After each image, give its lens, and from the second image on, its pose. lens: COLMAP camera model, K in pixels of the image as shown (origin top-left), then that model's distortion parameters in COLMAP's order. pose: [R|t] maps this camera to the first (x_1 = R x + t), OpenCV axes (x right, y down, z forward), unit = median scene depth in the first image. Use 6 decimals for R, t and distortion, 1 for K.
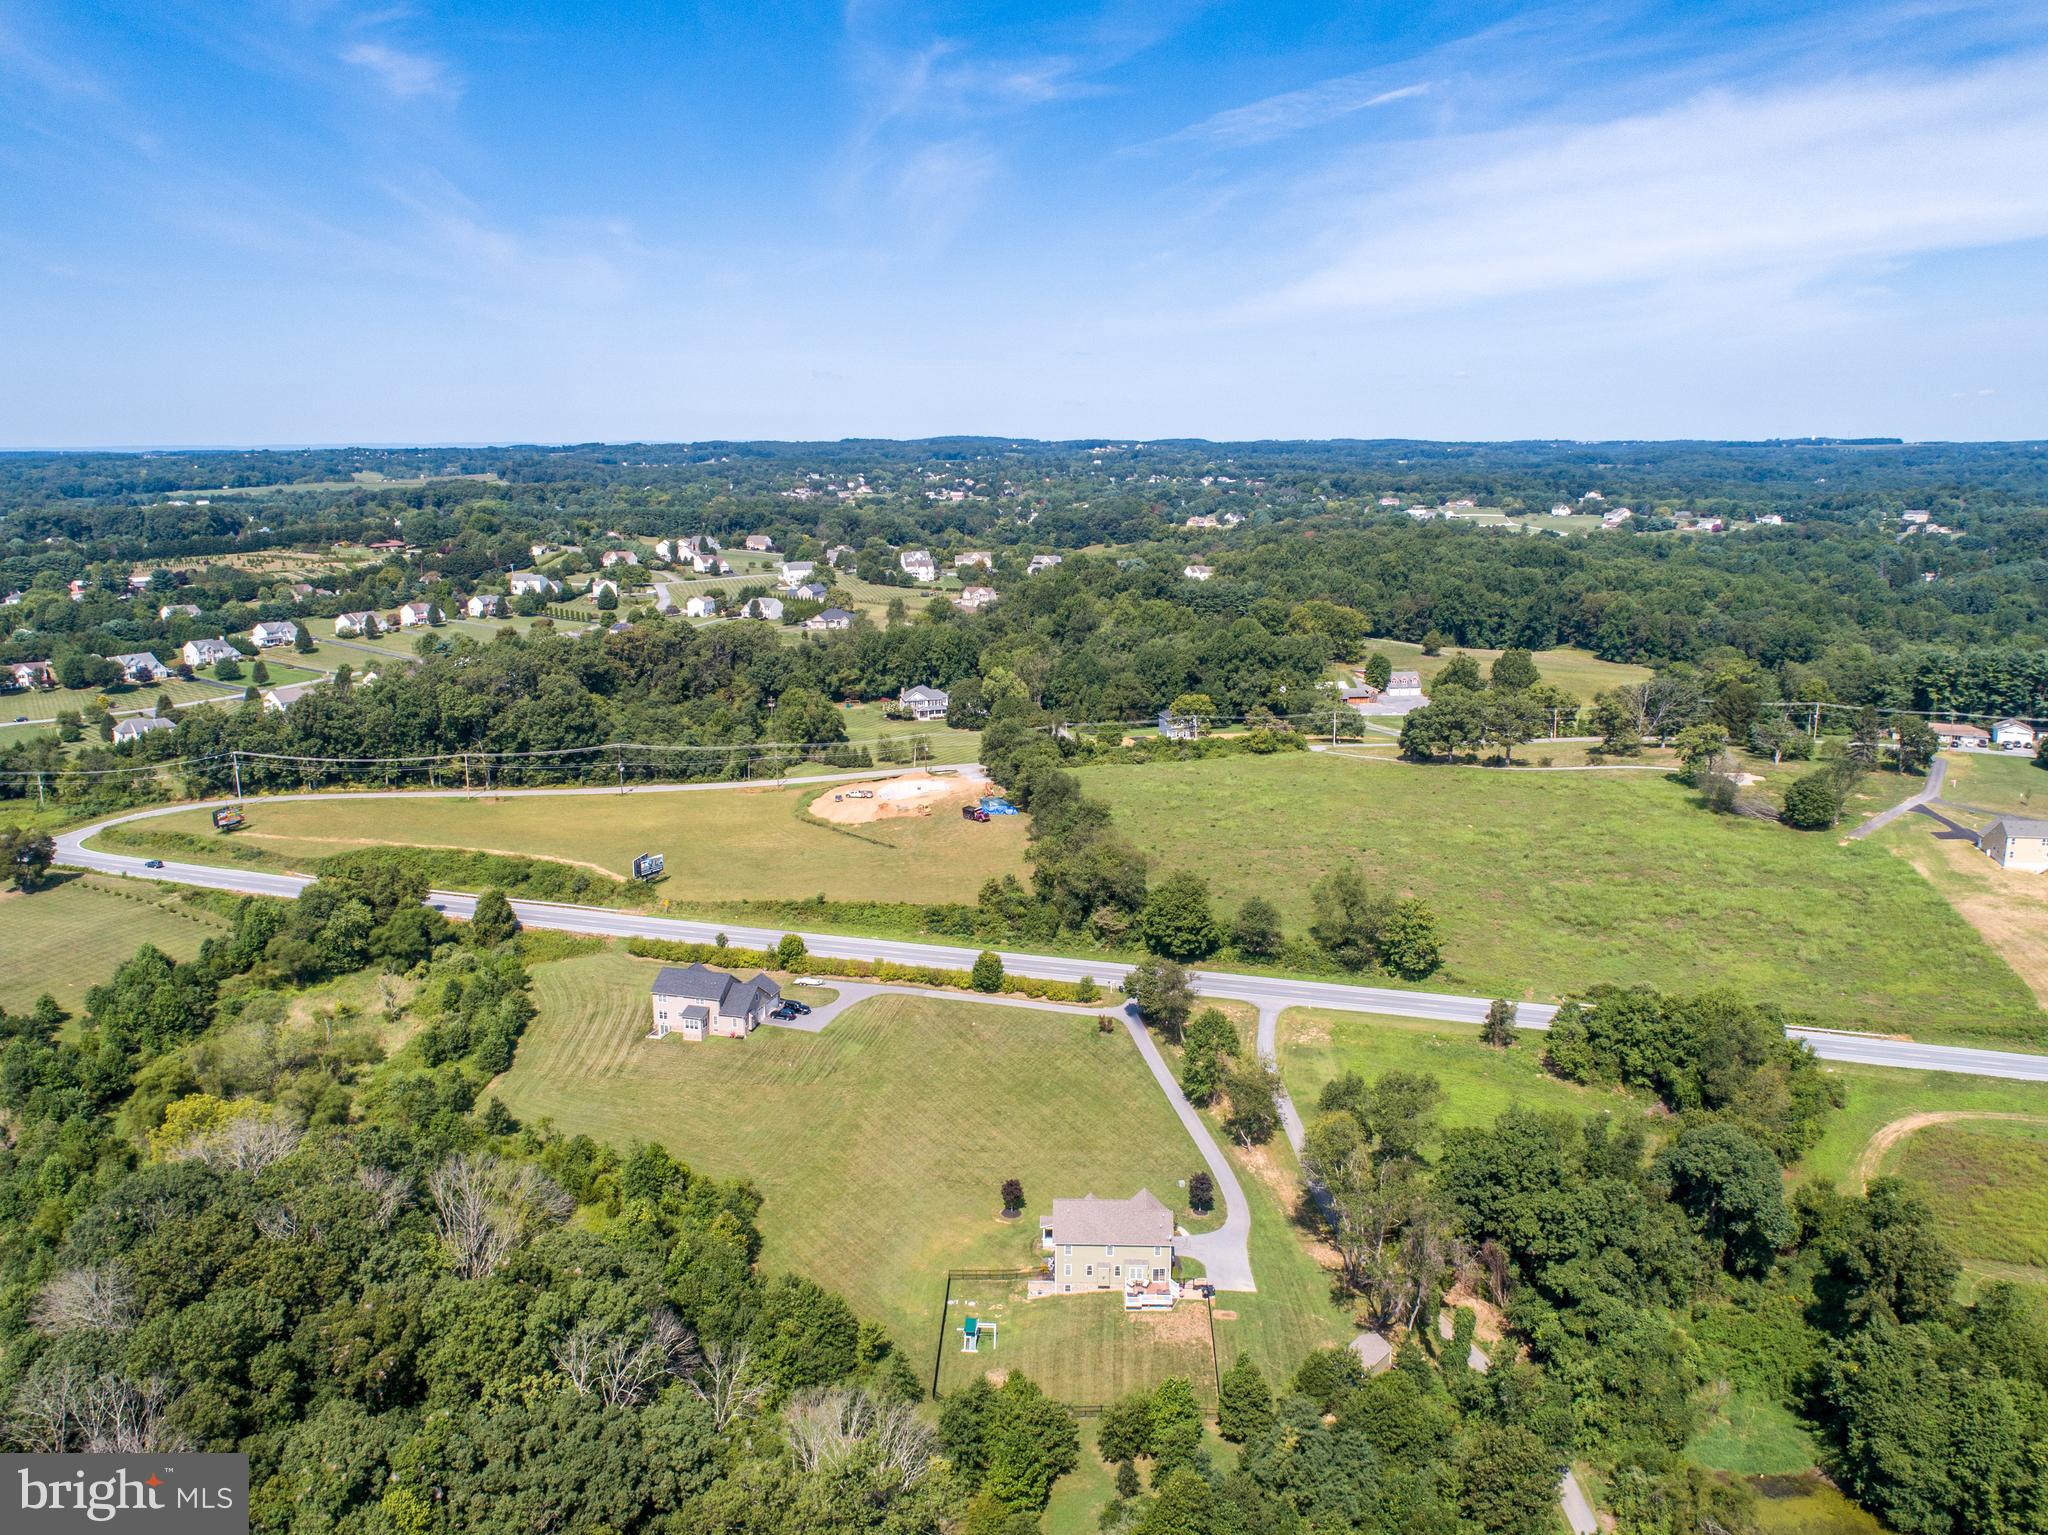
lens RADIAL K [[1566.3, 0, 1027.5], [0, 1566.3, 769.9], [0, 0, 1]] dist [-0.025215, 0.010969]
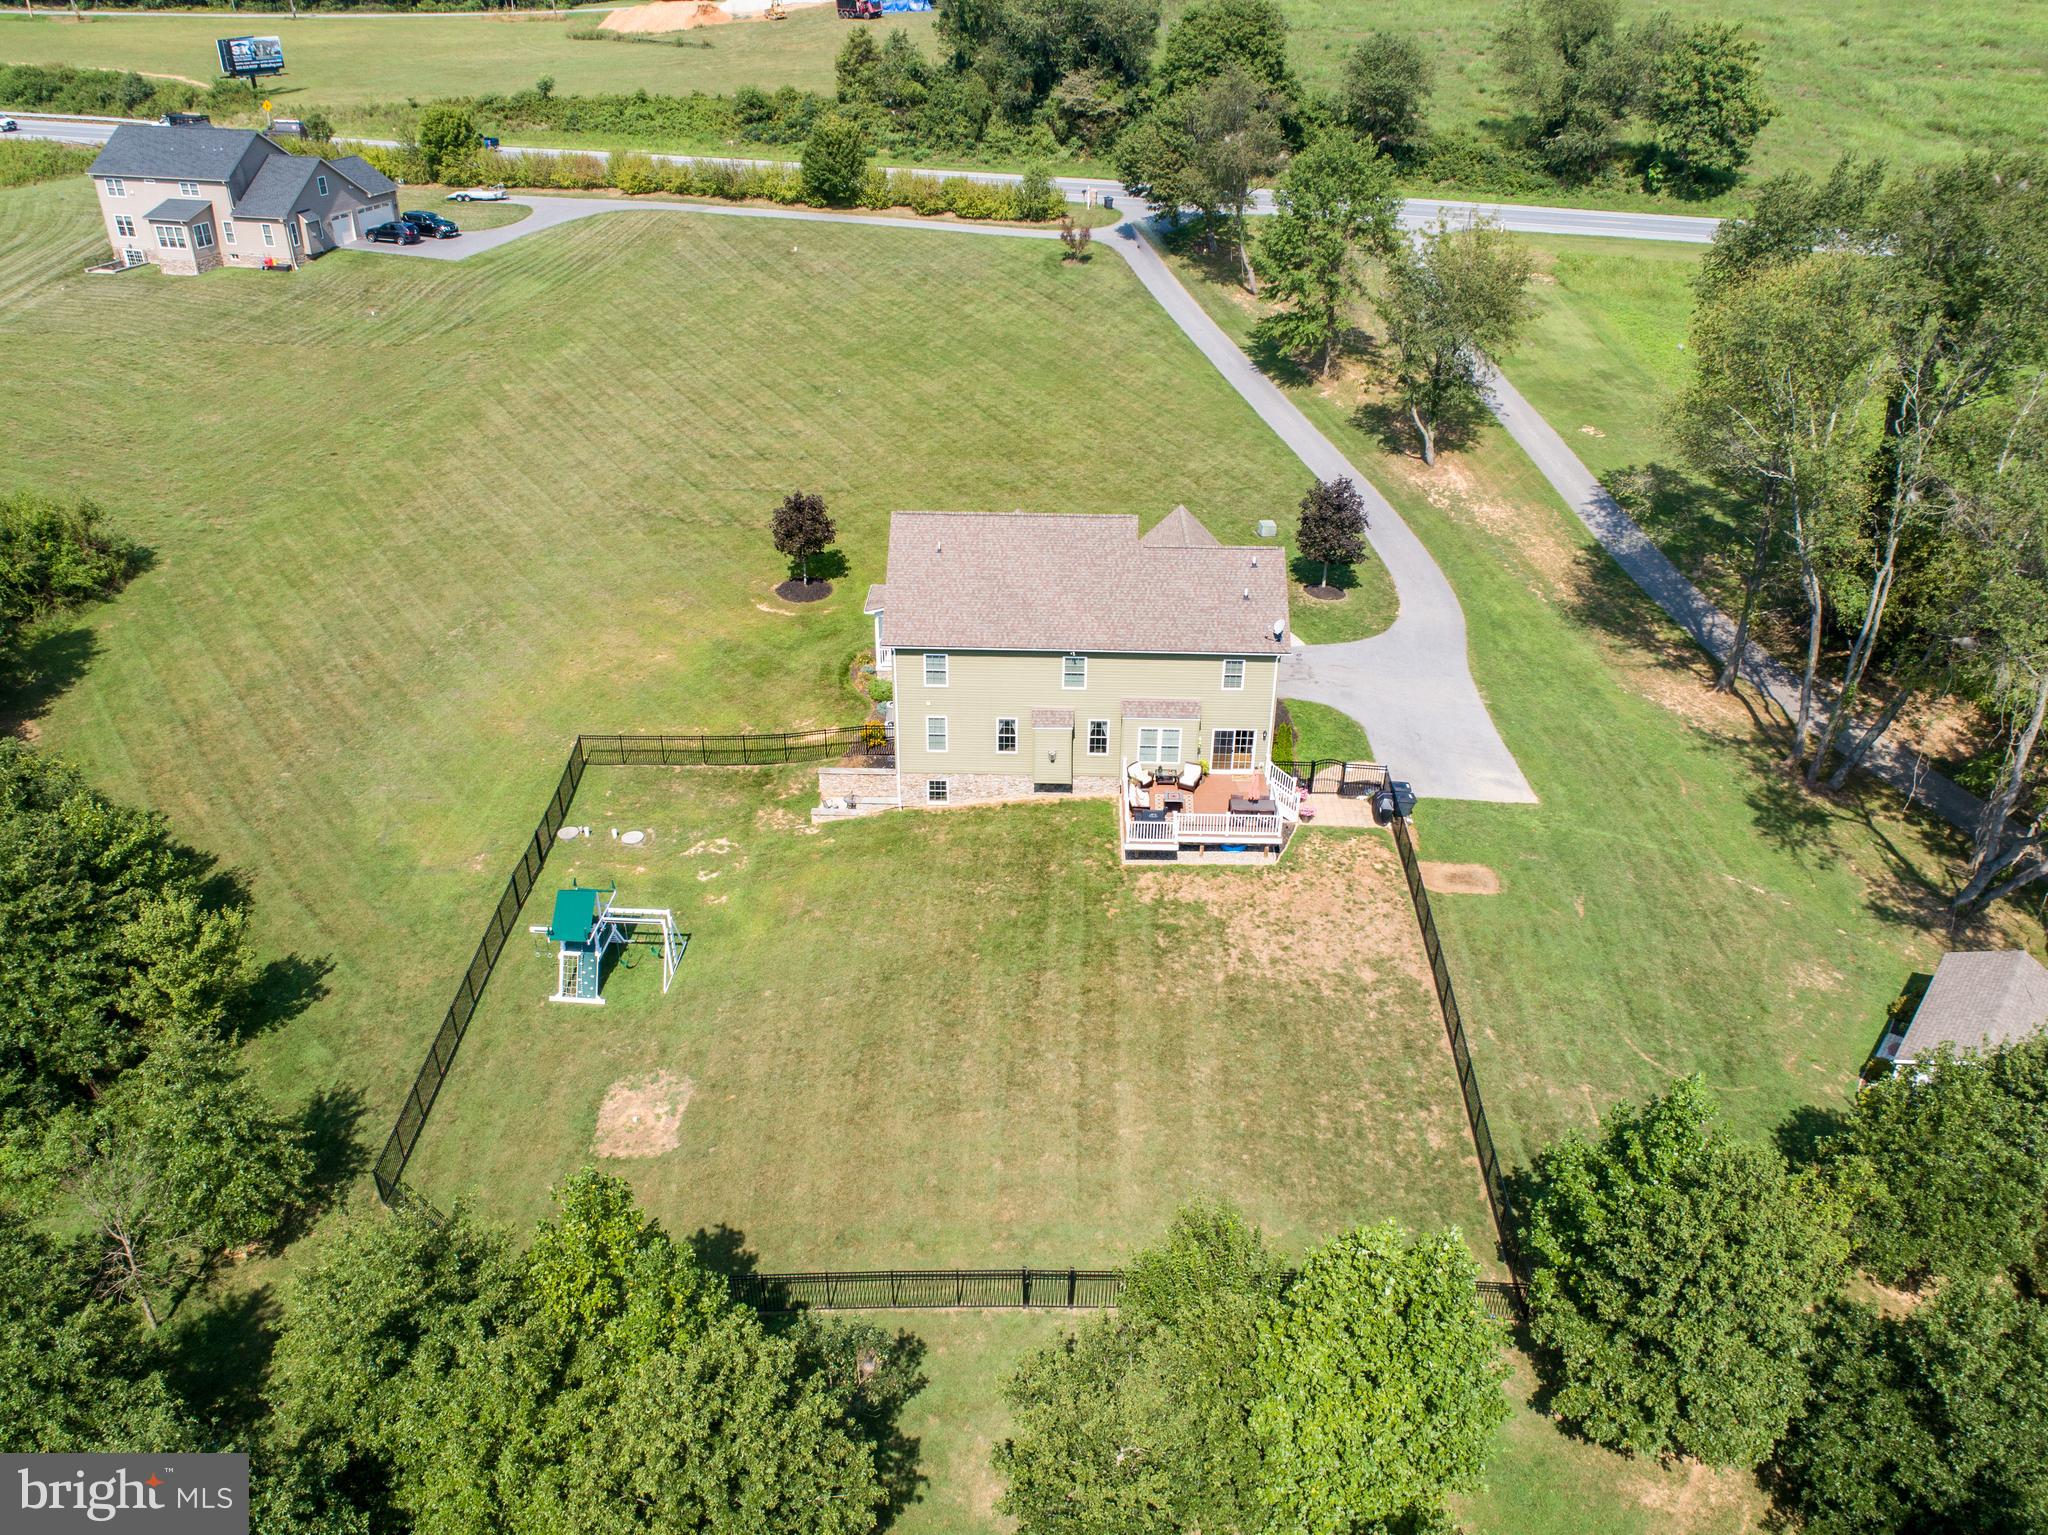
lens RADIAL K [[1542.6, 0, 1024.6], [0, 1542.6, 769.4], [0, 0, 1]] dist [-0.025453, 0.012622]
pose [[0.999872, 0.002378, 0.015800, 0.025576], [-0.007107, 0.951840, 0.306514, 0.155959], [-0.014310, -0.306587, 0.951735, 0.473453]]
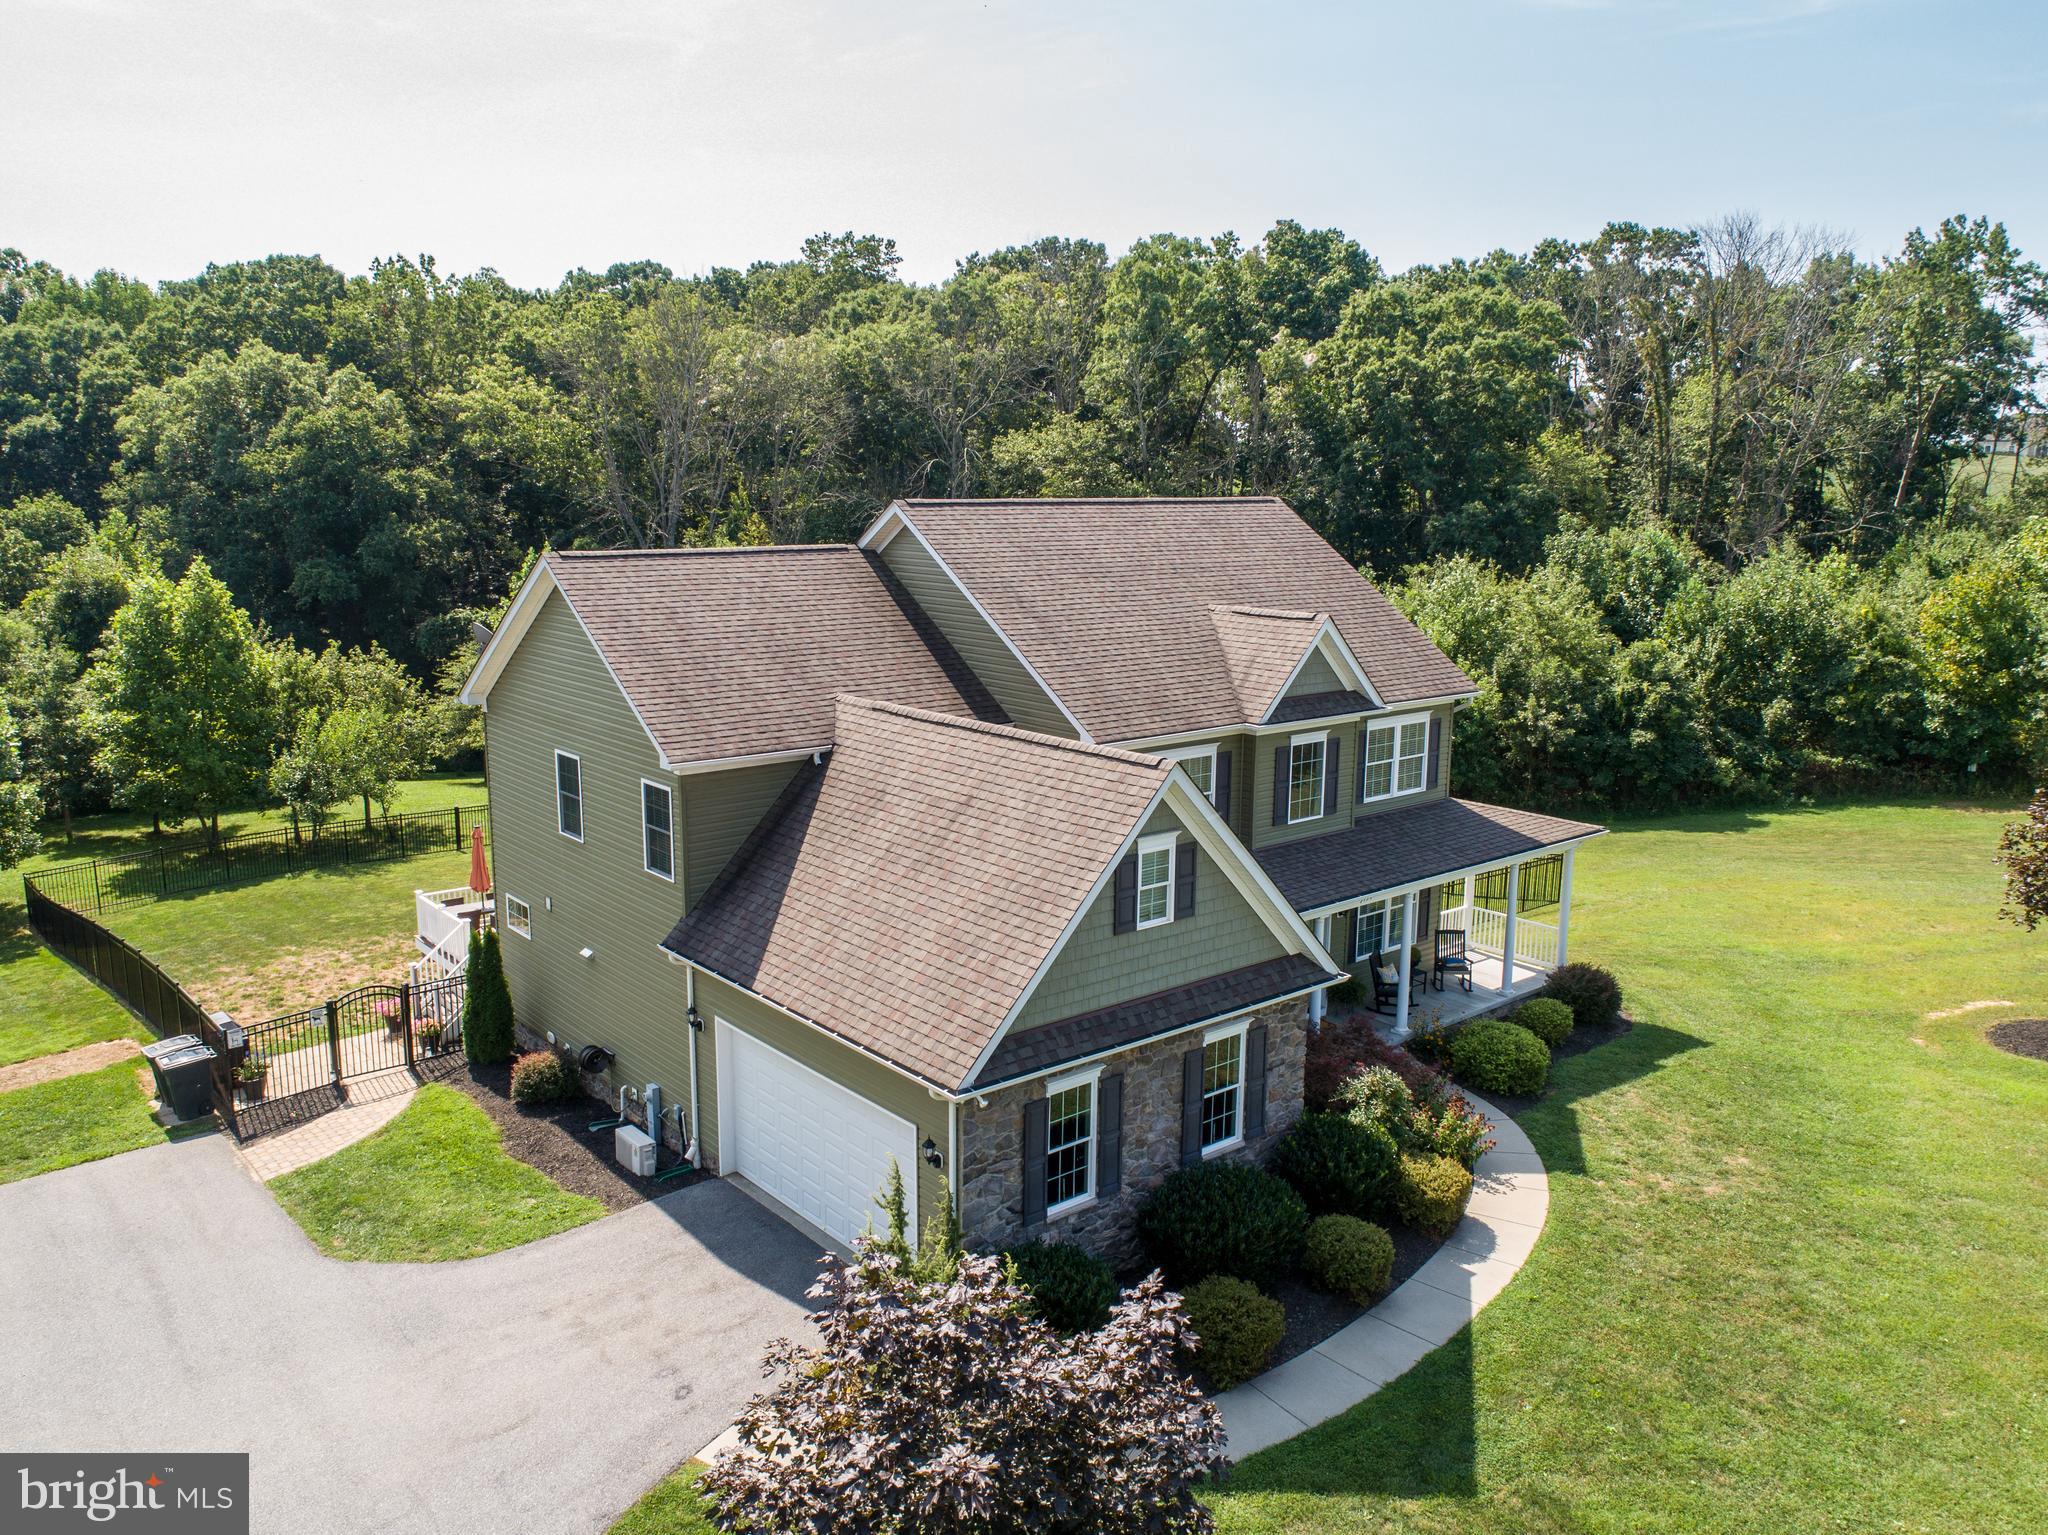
lens RADIAL K [[1542.6, 0, 1024.6], [0, 1542.6, 769.4], [0, 0, 1]] dist [-0.025453, 0.012622]
pose [[-0.741284, 0.122933, -0.659837, 0.097396], [-0.143408, 0.931373, 0.334631, 0.169966], [0.655692, 0.342682, -0.672783, 0.745552]]
